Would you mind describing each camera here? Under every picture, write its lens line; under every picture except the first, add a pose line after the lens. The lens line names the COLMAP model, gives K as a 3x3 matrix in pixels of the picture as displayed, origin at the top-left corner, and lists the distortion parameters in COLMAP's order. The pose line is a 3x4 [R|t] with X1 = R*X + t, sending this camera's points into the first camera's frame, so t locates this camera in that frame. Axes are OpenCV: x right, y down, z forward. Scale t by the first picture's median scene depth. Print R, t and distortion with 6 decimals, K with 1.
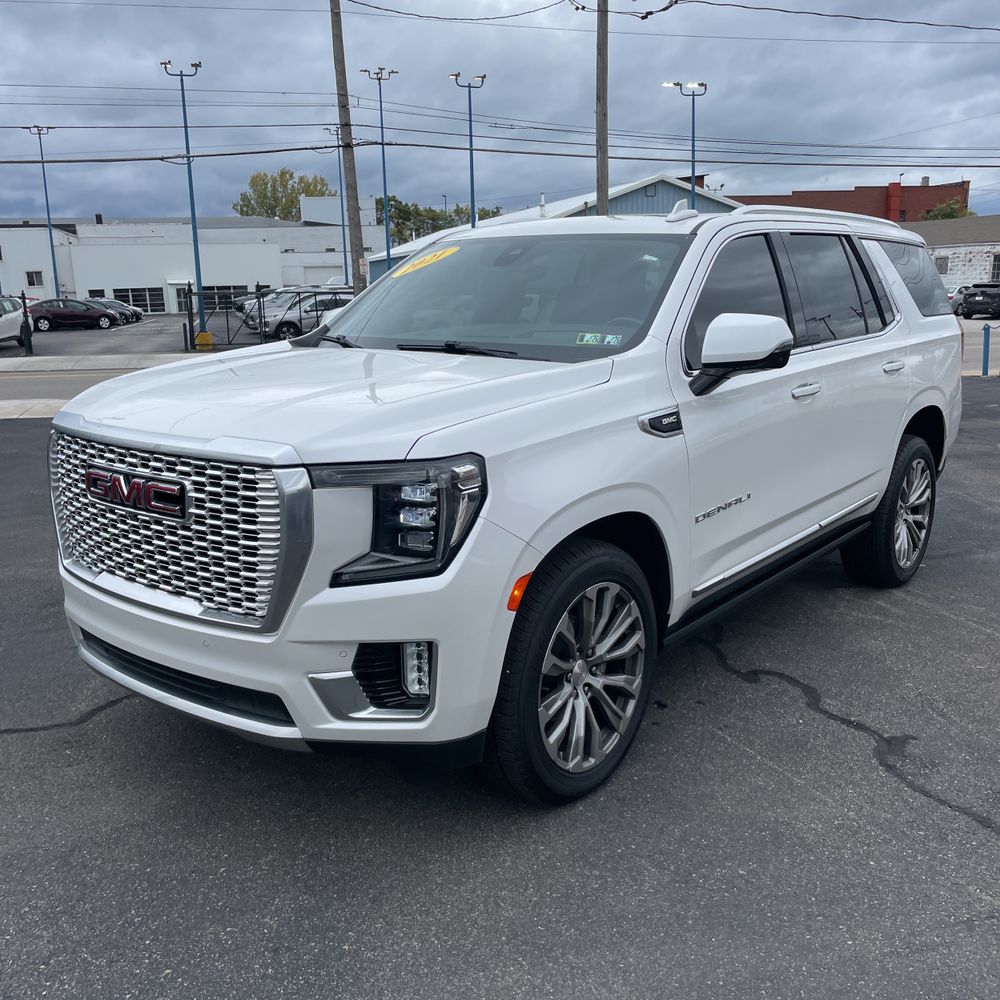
lens RADIAL K [[997.3, 0, 494.8], [0, 997.3, 511.5], [0, 0, 1]] dist [0.089503, -0.121372]
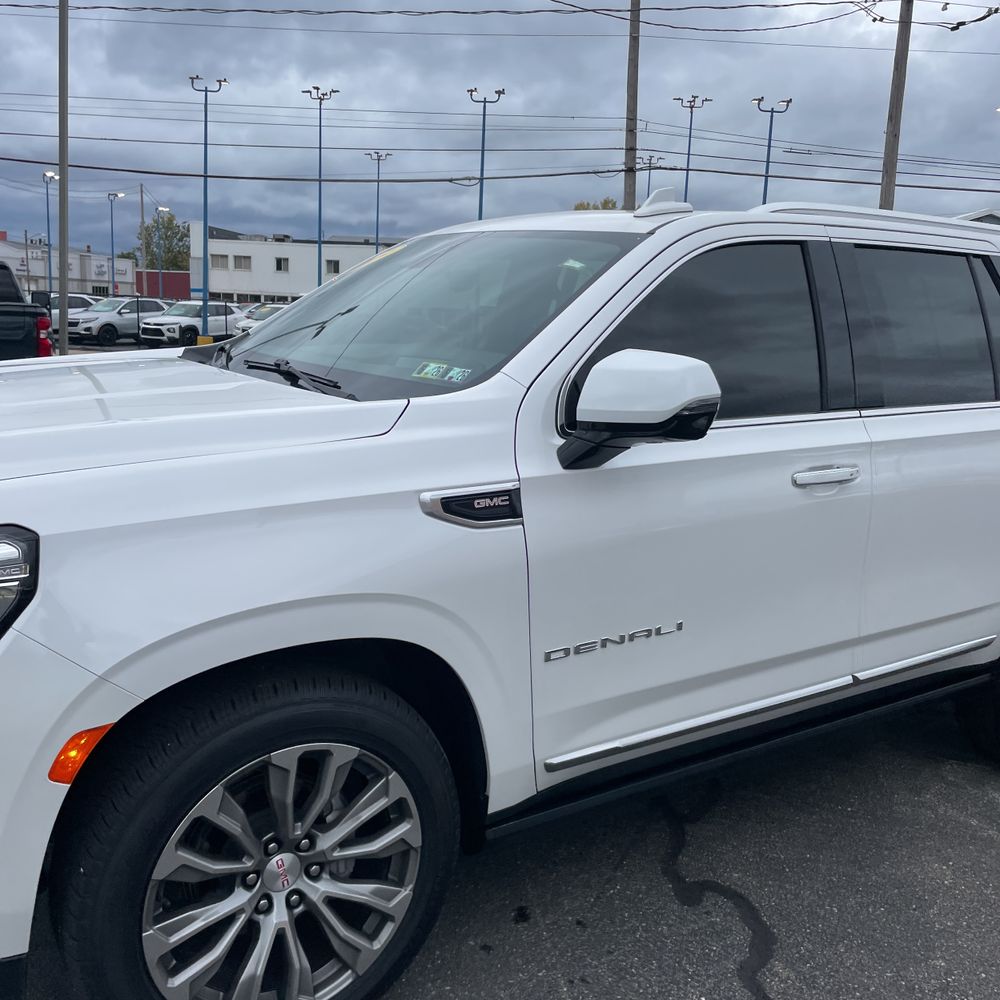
lens RADIAL K [[1005.1, 0, 483.9], [0, 1005.1, 493.9], [0, 0, 1]] dist [0.086298, -0.111917]
pose [[0.952468, 0.110703, -0.283813, 0.337712], [-0.123089, 0.992052, -0.026127, -0.075148], [0.278665, 0.059820, 0.958524, 0.352322]]
